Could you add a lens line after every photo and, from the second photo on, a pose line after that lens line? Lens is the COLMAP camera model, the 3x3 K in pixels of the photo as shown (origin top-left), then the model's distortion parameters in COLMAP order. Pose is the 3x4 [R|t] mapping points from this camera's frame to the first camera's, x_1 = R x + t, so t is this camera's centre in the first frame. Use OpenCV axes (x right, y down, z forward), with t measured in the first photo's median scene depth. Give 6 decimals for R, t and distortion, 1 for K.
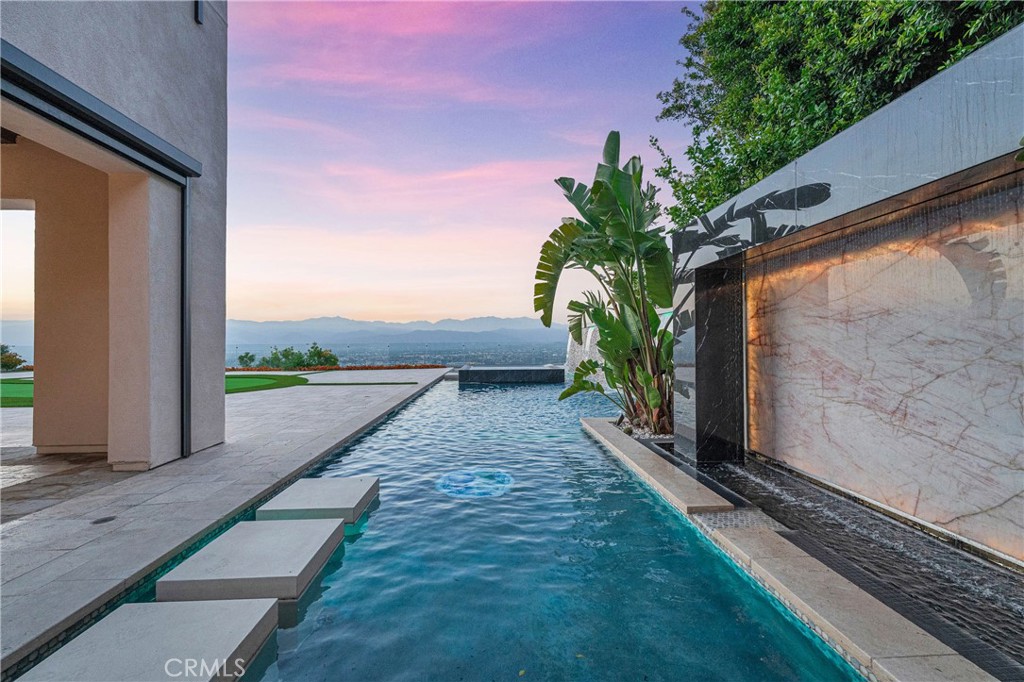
lens RADIAL K [[428.0, 0, 512.0], [0, 428.0, 341.0], [0, 0, 1]] dist [-0.000998, -0.000117]
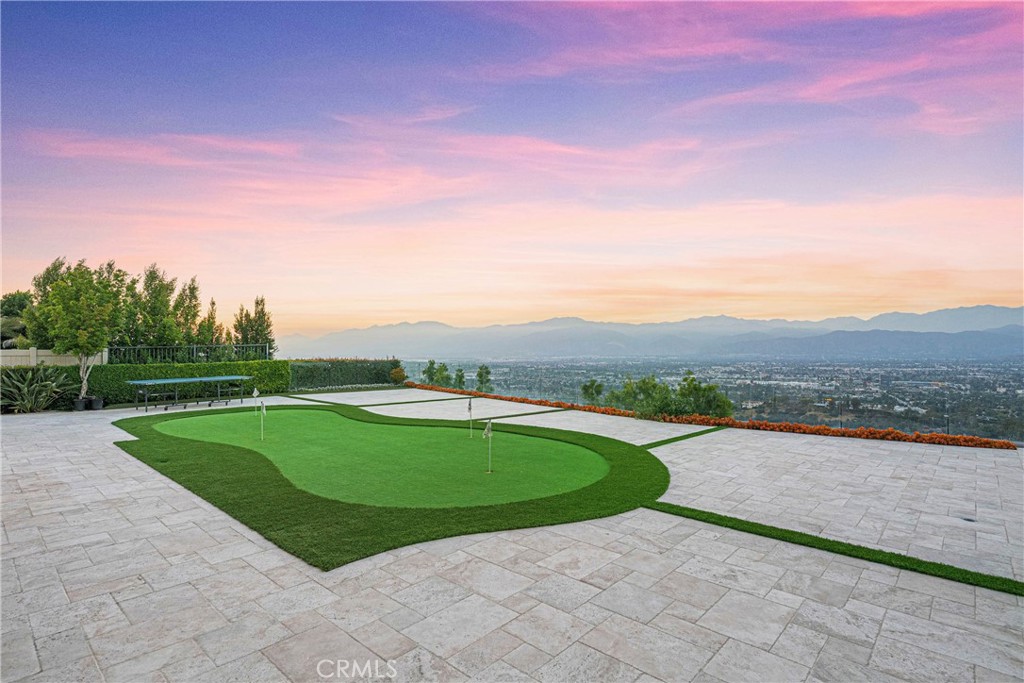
lens RADIAL K [[503.5, 0, 512.0], [0, 503.5, 341.5], [0, 0, 1]] dist [0.002584, 0.000365]
pose [[0.711084, -0.000062, -0.703108, -0.154298], [-0.002128, 0.999995, -0.002241, -0.031927], [0.703104, 0.003090, 0.711080, 0.348830]]
